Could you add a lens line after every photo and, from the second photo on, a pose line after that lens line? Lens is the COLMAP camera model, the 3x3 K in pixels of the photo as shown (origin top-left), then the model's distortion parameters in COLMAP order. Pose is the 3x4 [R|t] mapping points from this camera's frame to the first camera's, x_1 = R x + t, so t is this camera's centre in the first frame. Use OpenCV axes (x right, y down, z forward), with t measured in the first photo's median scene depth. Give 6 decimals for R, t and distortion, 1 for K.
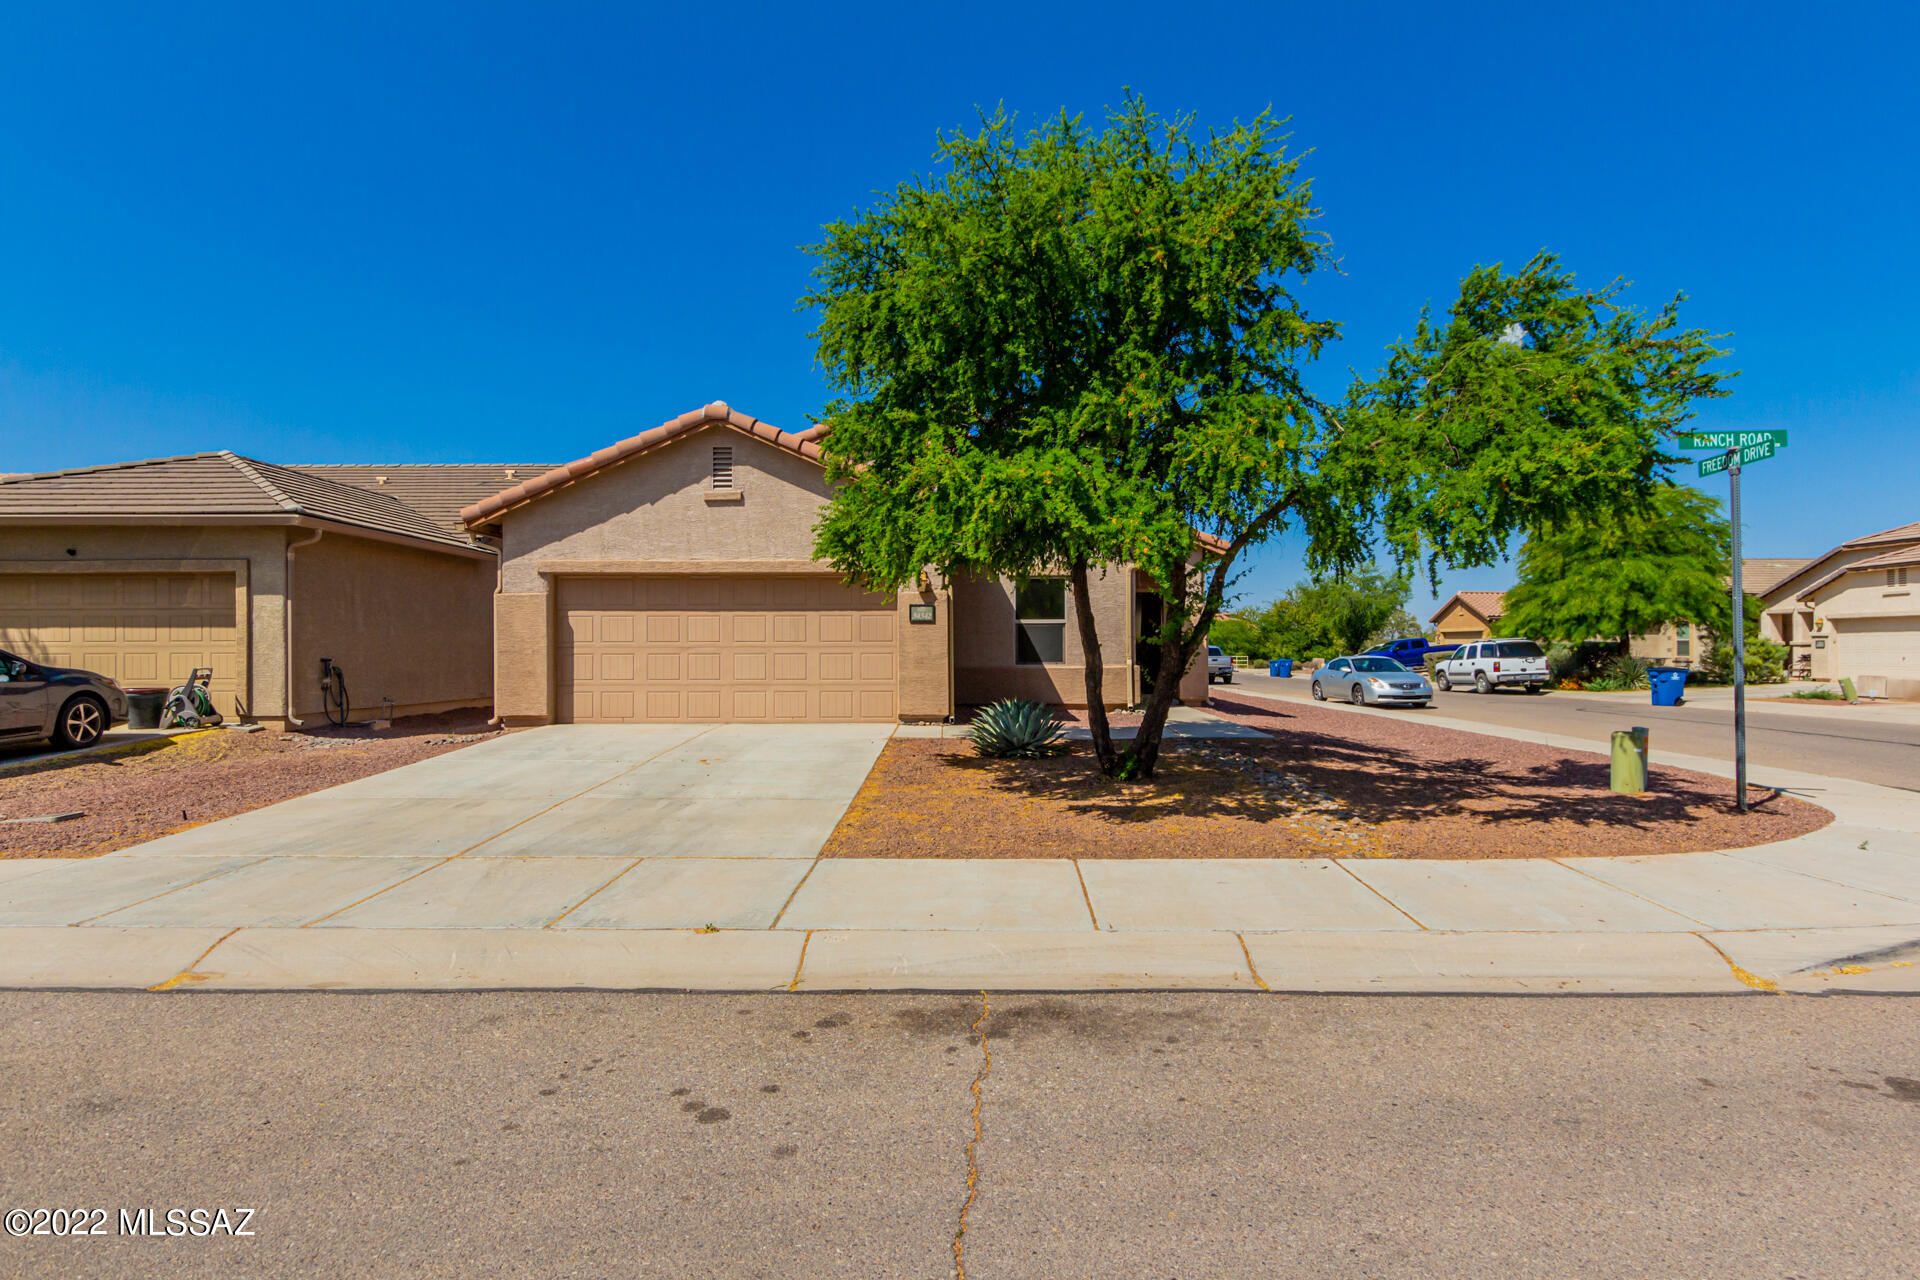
lens RADIAL K [[1005.7, 0, 957.5], [0, 1005.7, 638.2], [0, 0, 1]] dist [0.007398, 0.000179]
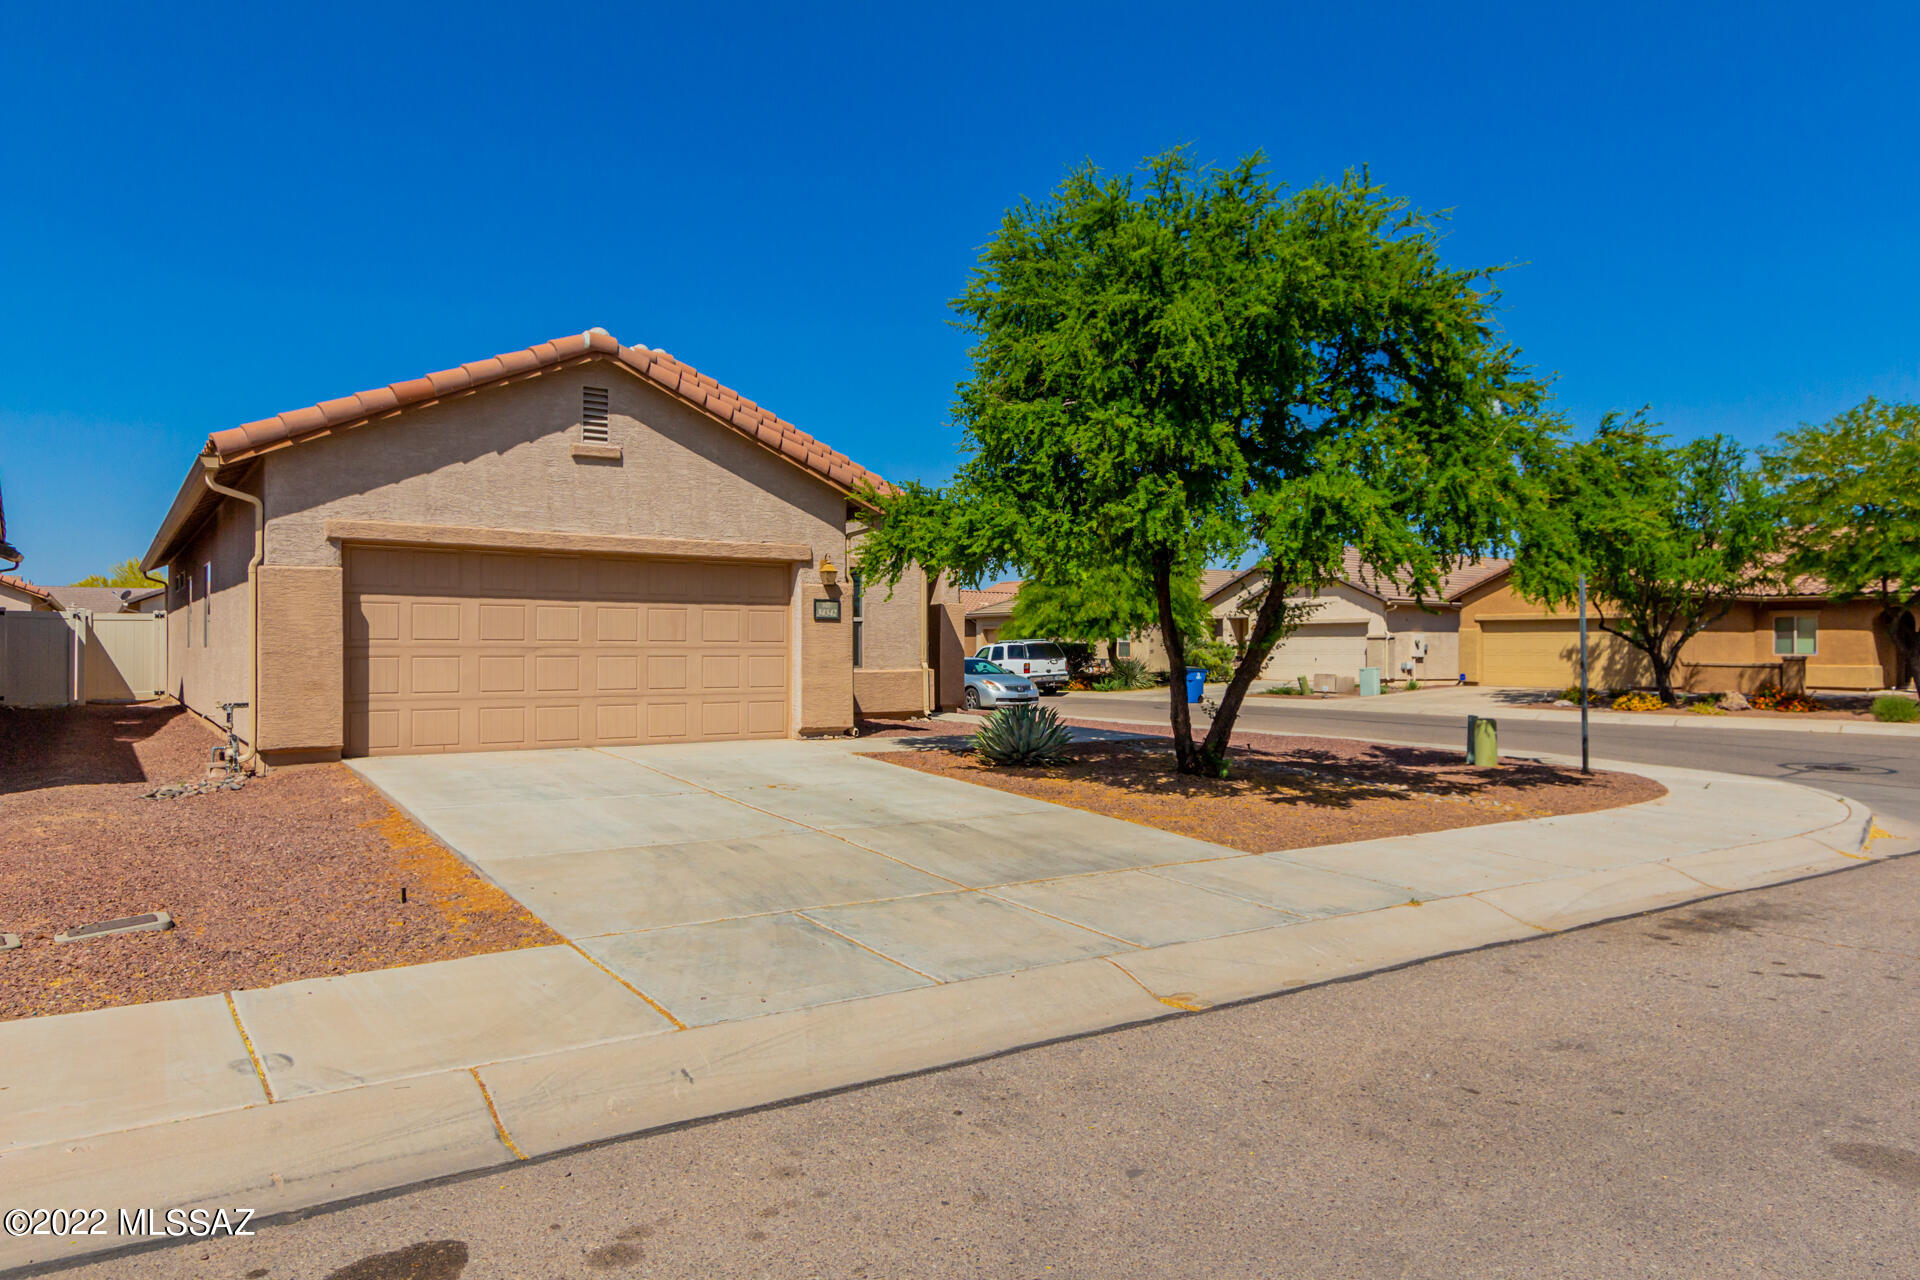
lens RADIAL K [[1260.7, 0, 961.4], [0, 1260.7, 646.0], [0, 0, 1]] dist [0.011193, 0.001692]
pose [[0.816047, 0.005224, 0.577962, -0.561791], [-0.011123, 0.999916, 0.006667, -0.002137], [-0.577878, -0.011869, 0.816037, 0.049749]]
